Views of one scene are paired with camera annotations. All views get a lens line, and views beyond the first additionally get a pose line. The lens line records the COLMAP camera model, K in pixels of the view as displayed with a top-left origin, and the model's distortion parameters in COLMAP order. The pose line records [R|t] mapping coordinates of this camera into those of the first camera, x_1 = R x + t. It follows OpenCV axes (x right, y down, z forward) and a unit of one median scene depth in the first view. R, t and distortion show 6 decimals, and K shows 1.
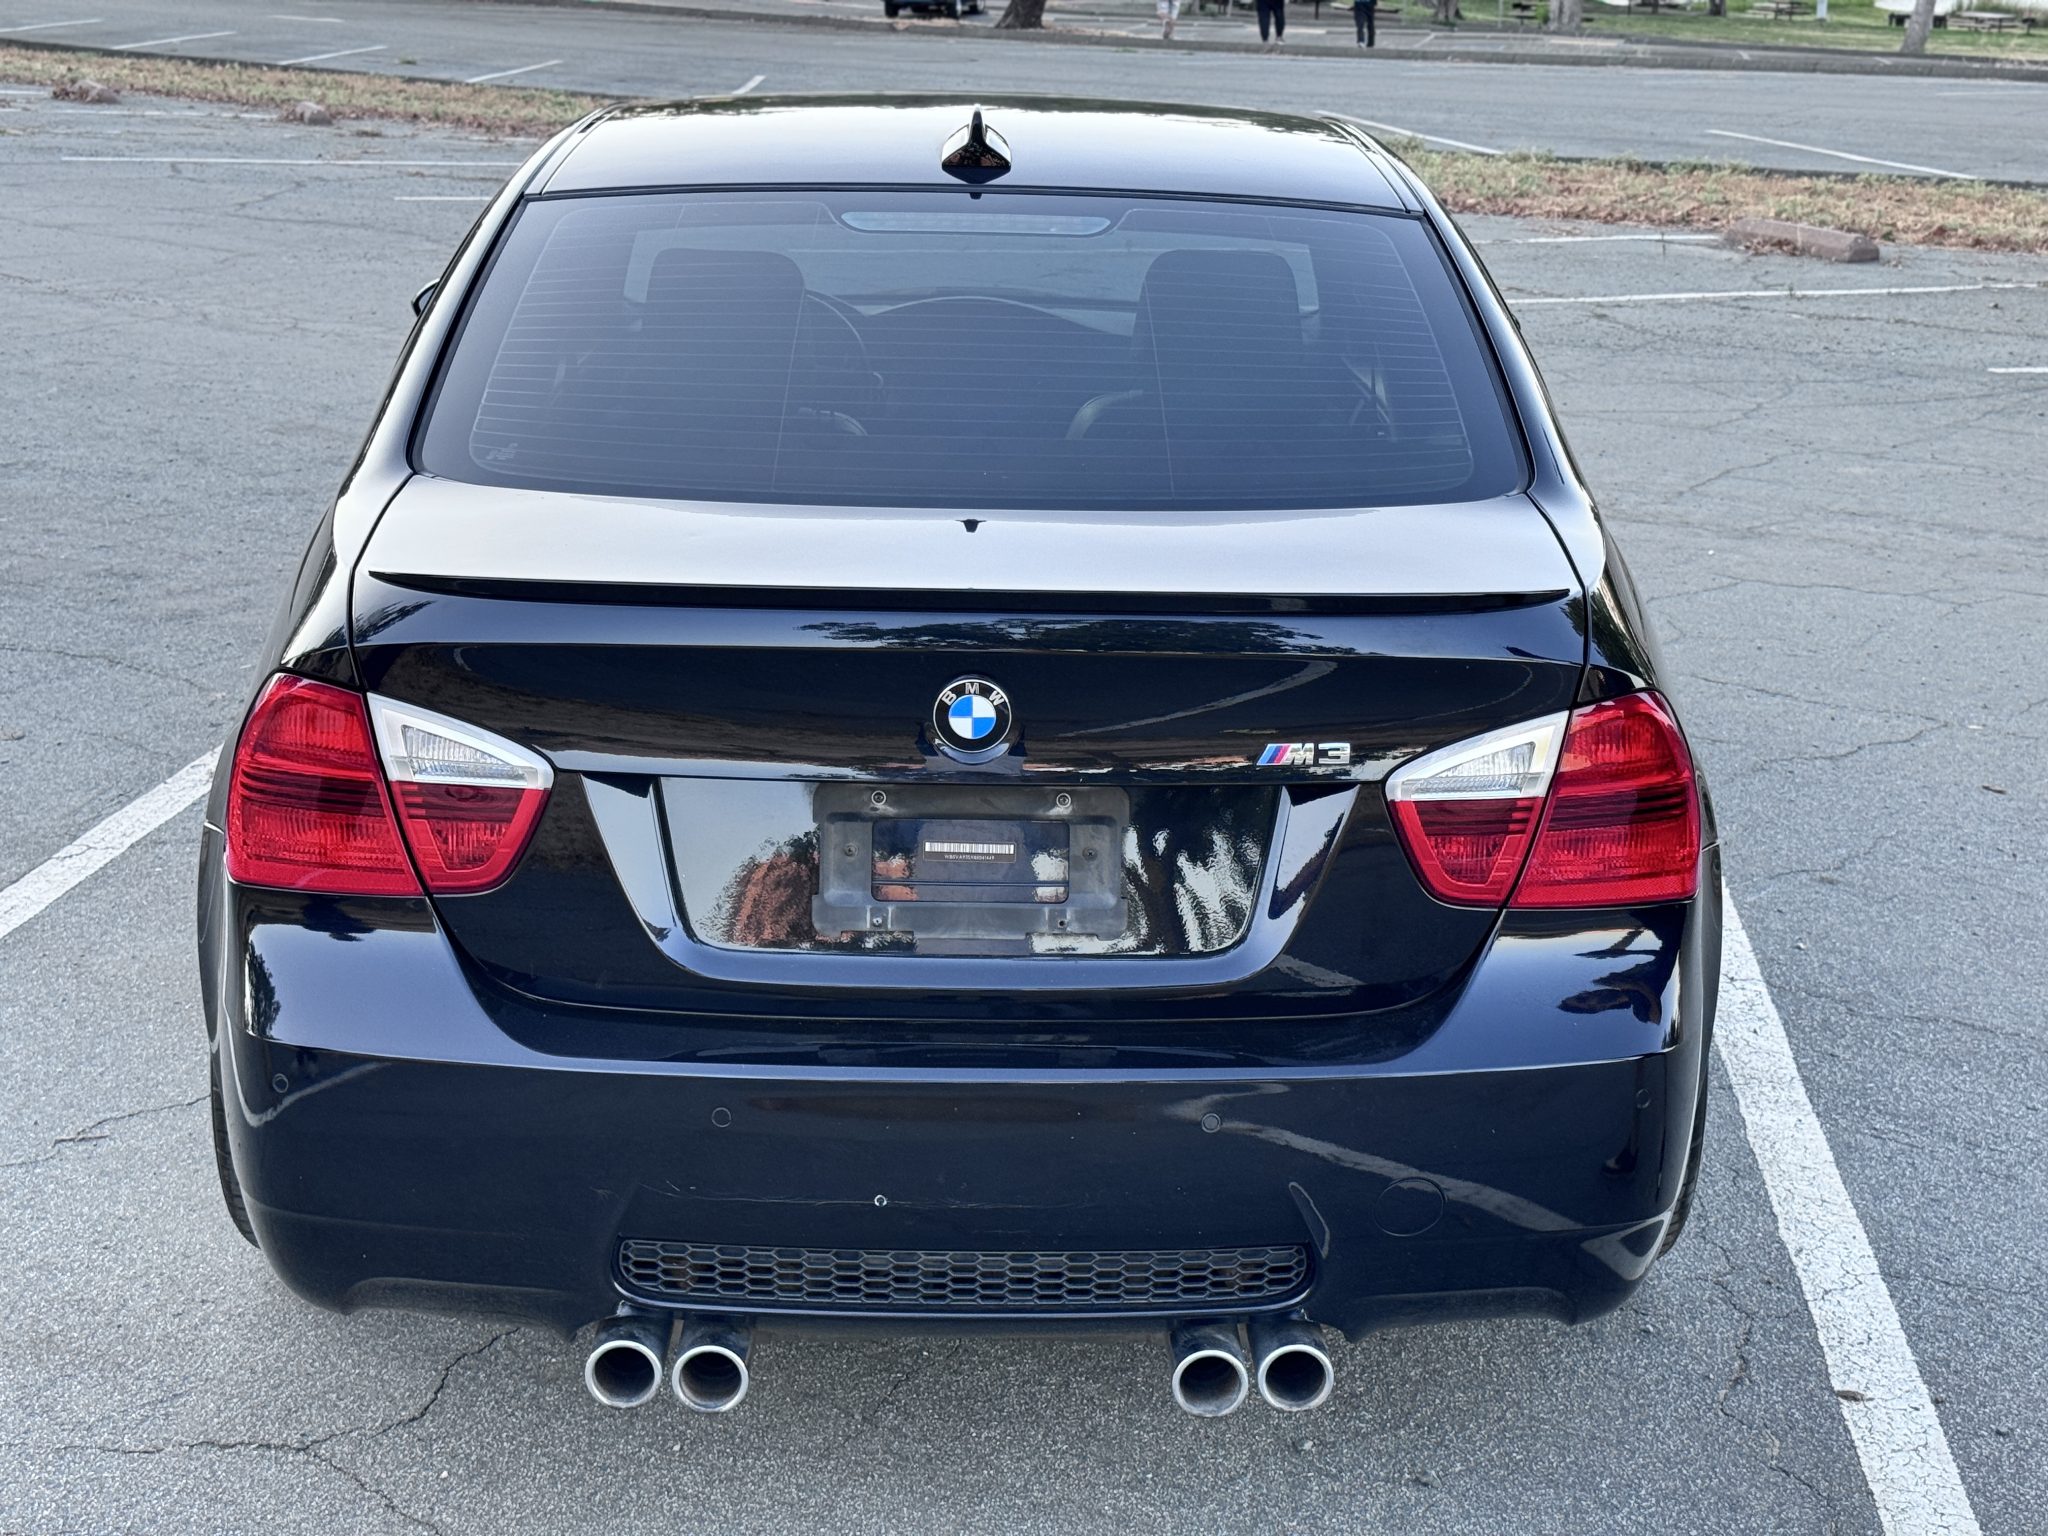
lens RADIAL K [[2826.4, 0, 1003.3], [0, 2826.4, 768.6], [0, 0, 1]] dist [0.189468, -0.360472]
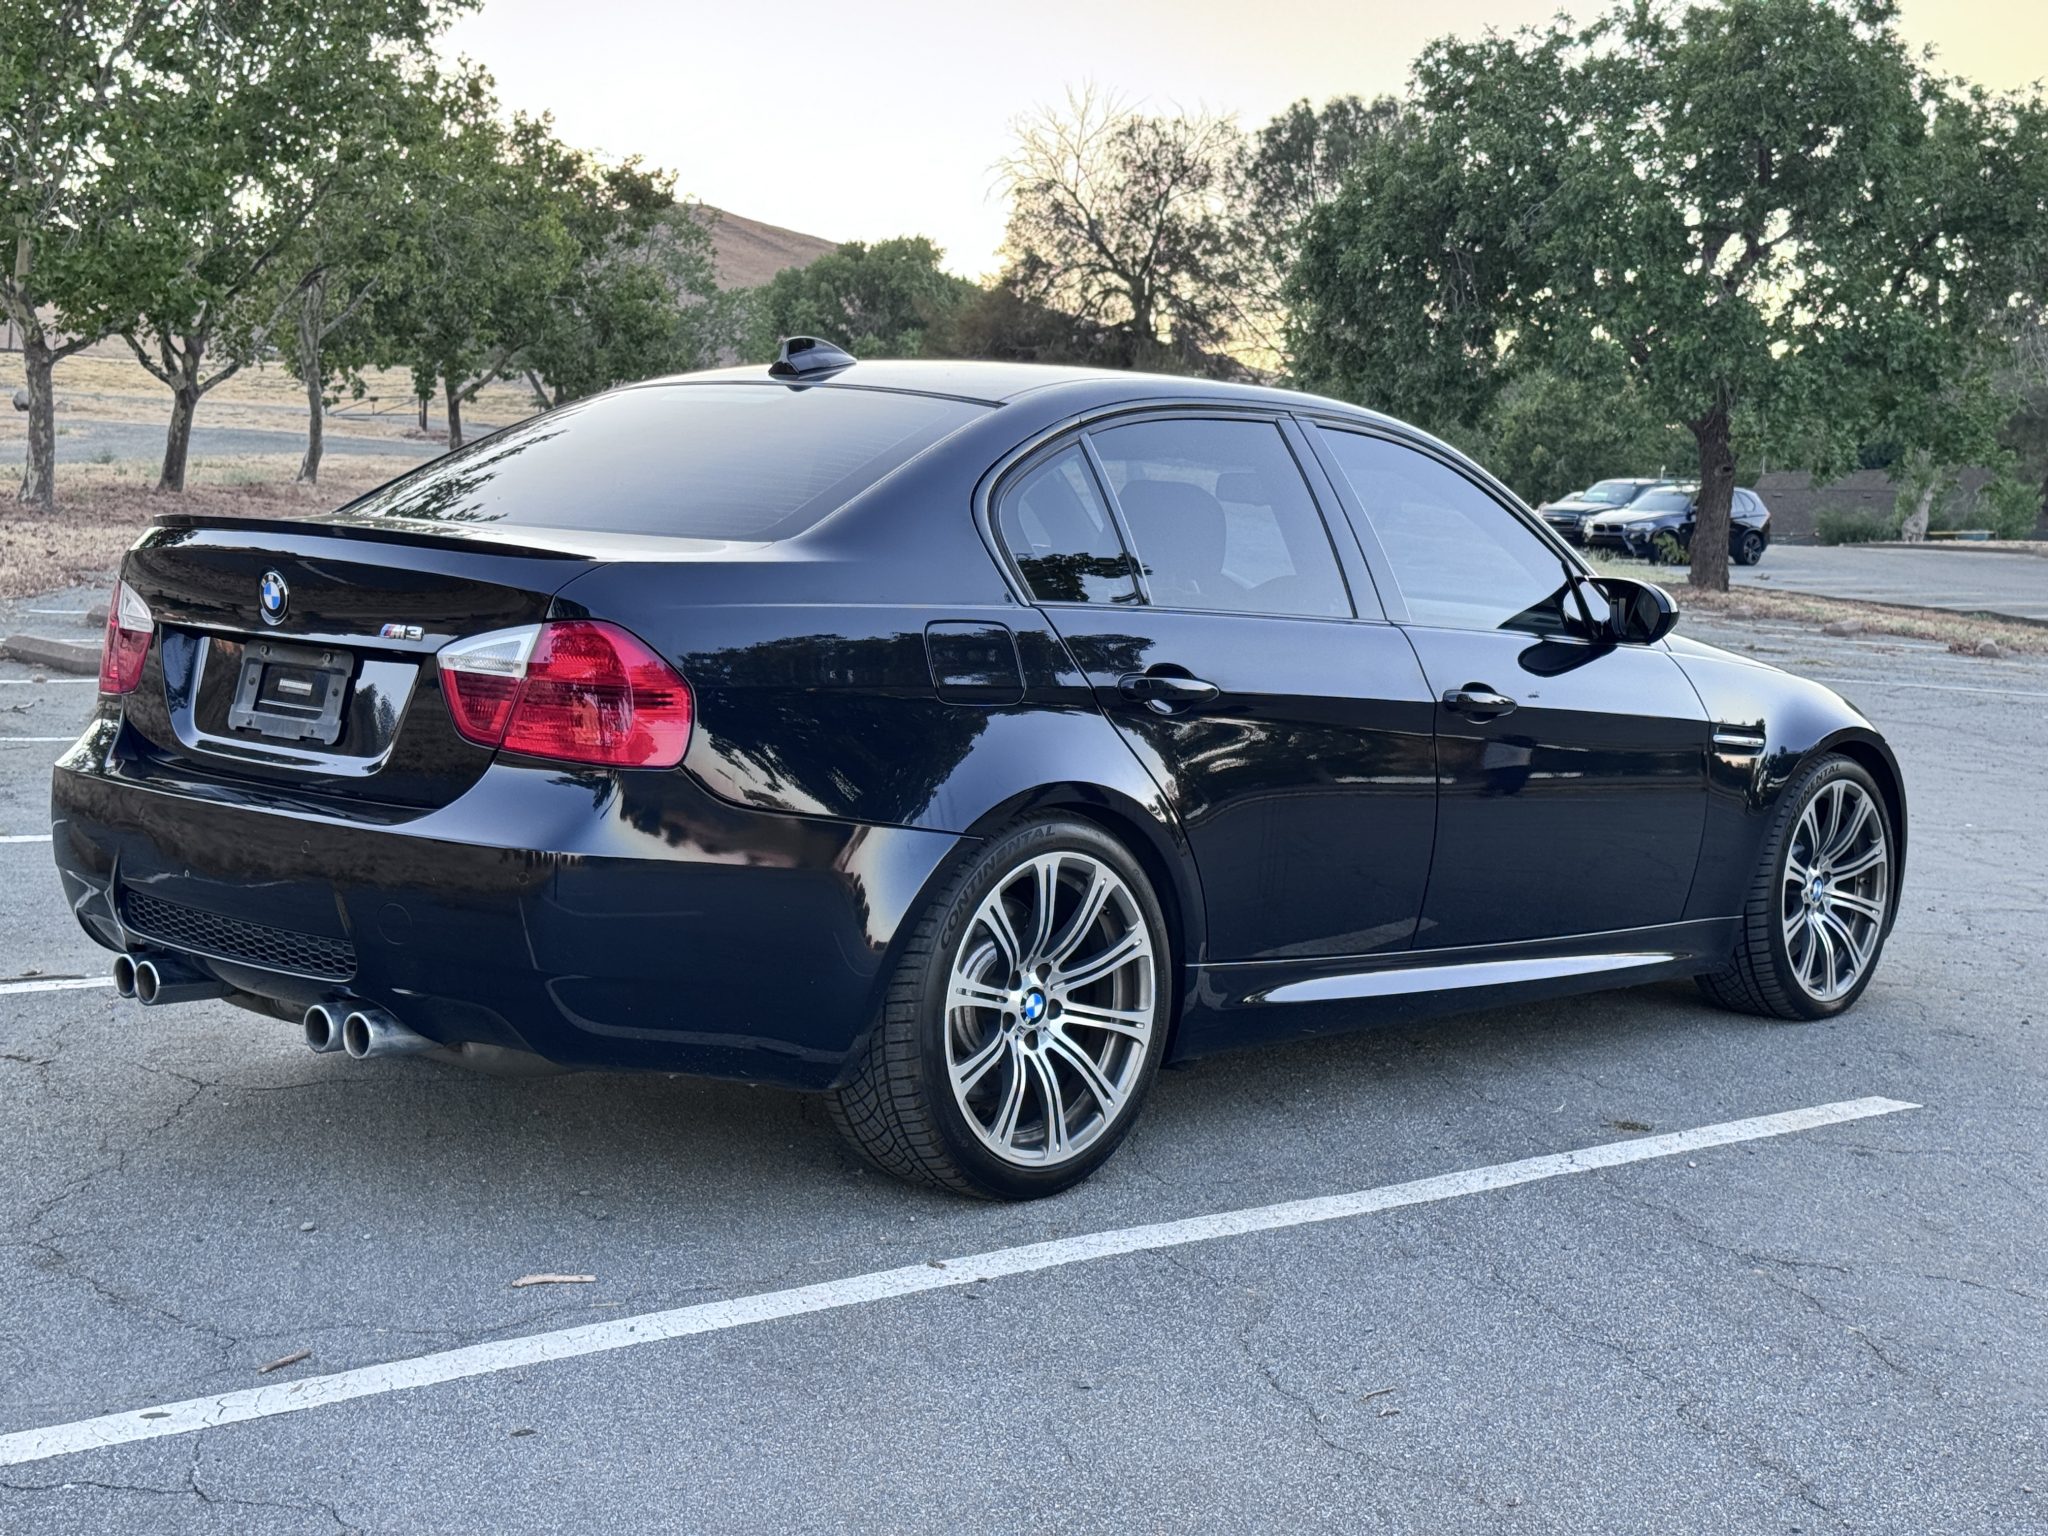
lens RADIAL K [[2820.1, 0, 1027.6], [0, 2820.1, 771.4], [0, 0, 1]] dist [0.195492, -0.402692]
pose [[0.732122, 0.080707, -0.676376, 1.424134], [-0.220150, 0.967702, -0.122825, 0.186154], [0.644618, 0.238827, 0.726244, 0.070497]]
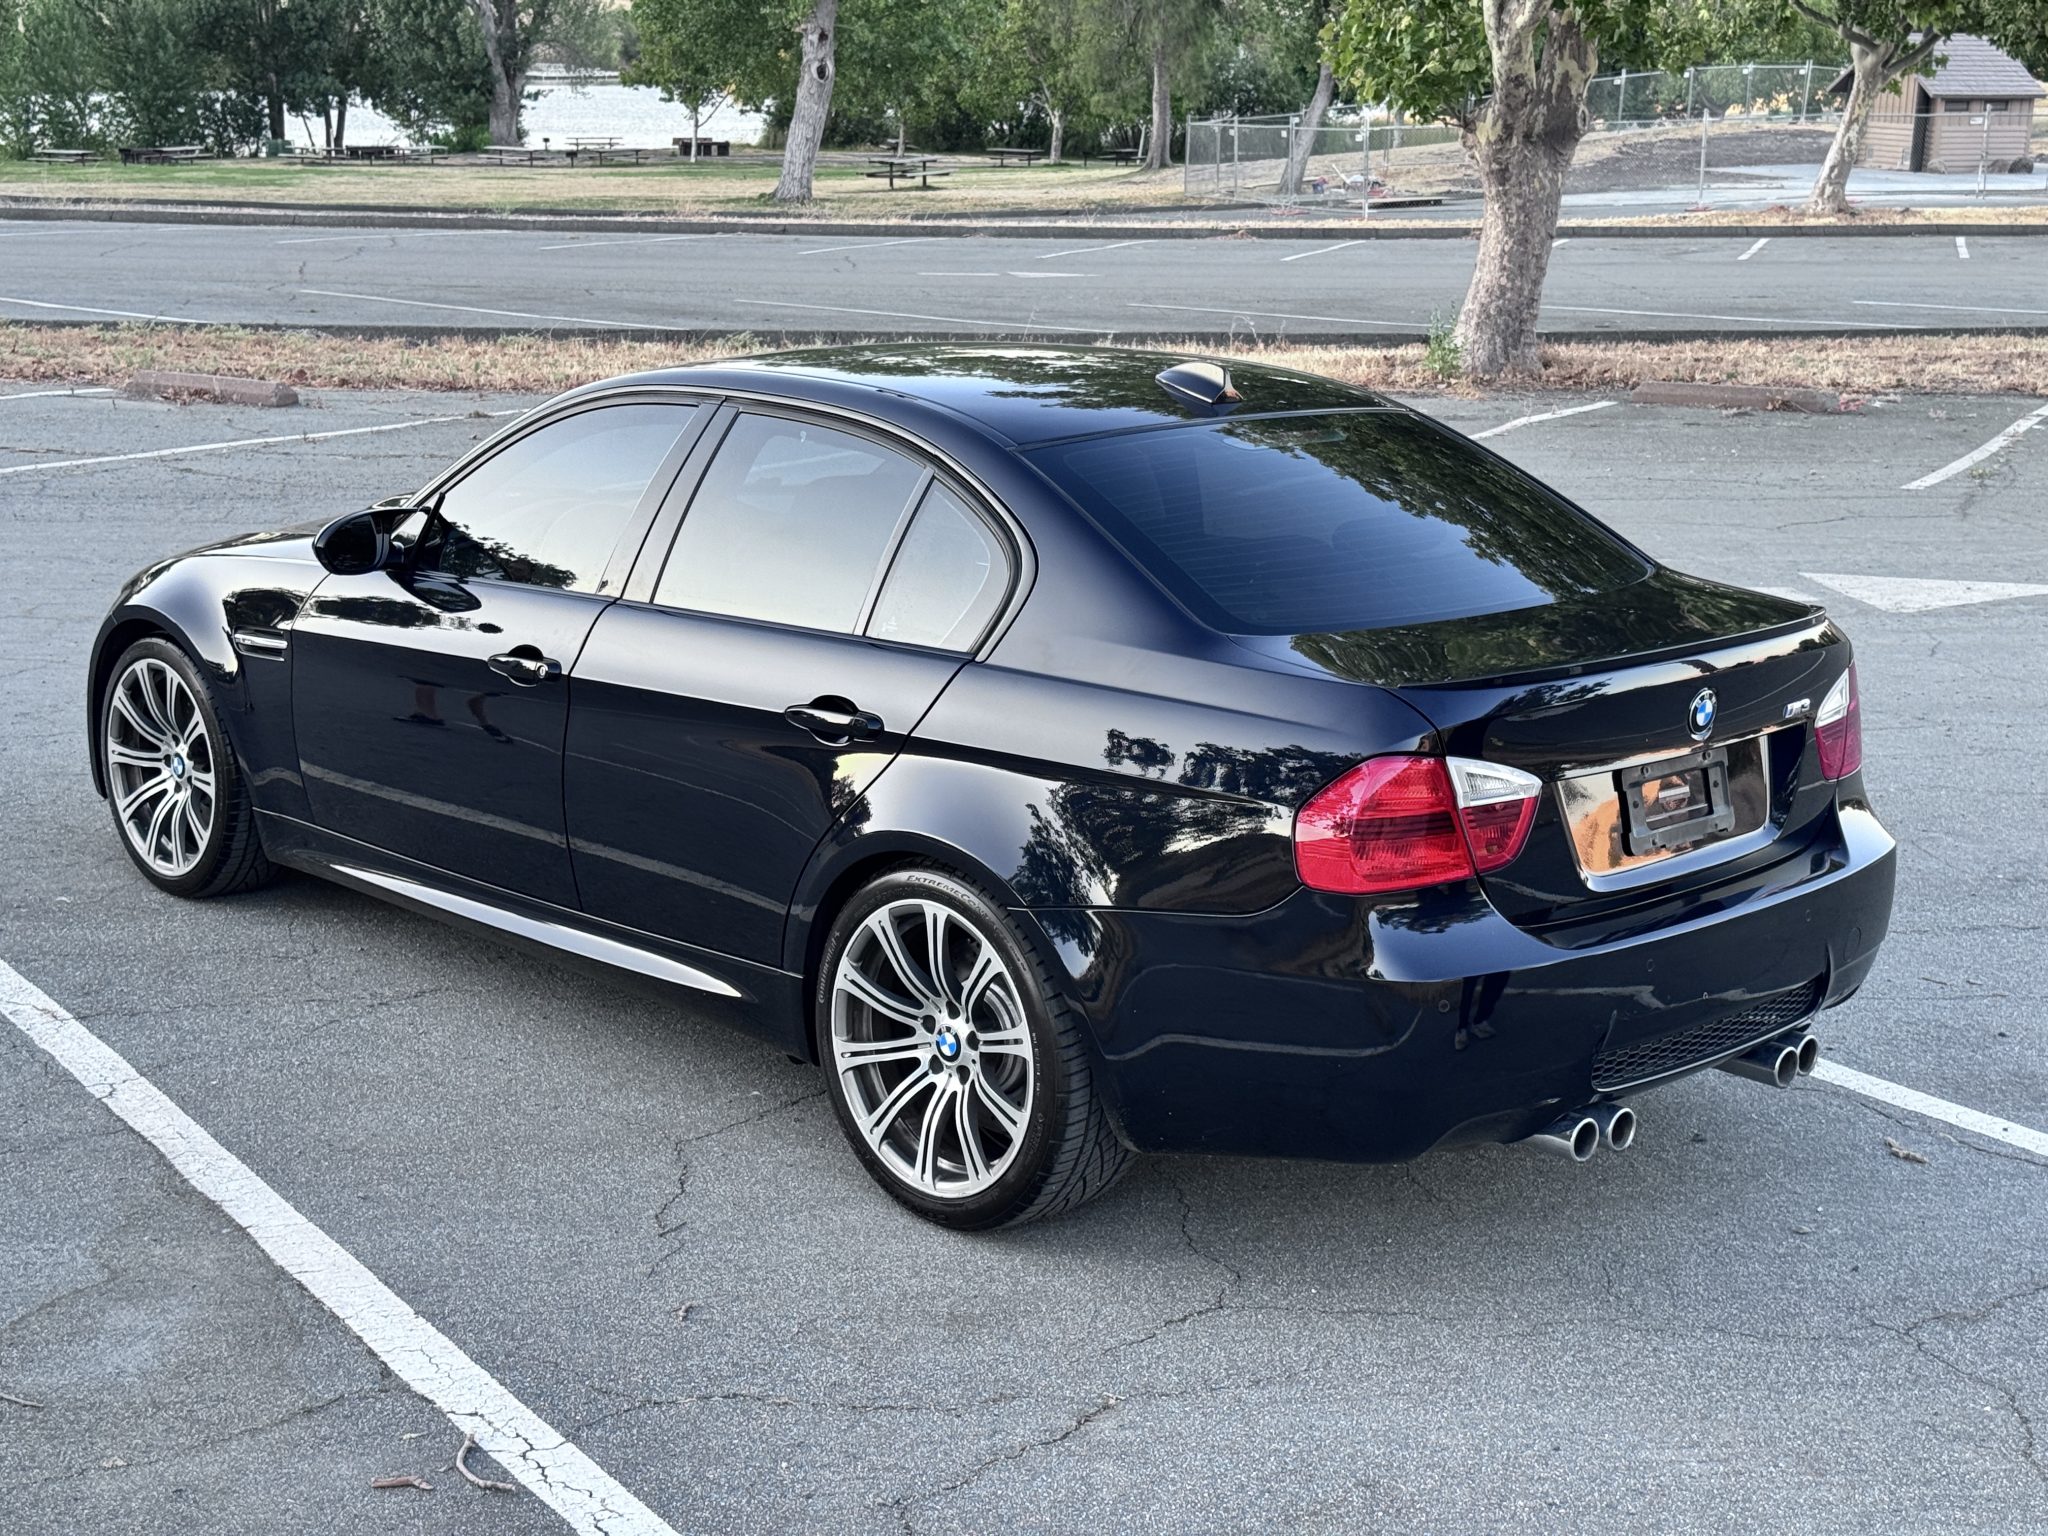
lens RADIAL K [[2820.1, 0, 1027.6], [0, 2820.1, 771.4], [0, 0, 1]] dist [0.195492, -0.402692]
pose [[0.733480, -0.159311, 0.660777, -1.442463], [0.184011, 0.982384, 0.032592, -0.113350], [-0.654329, 0.097685, 0.749874, -0.054354]]
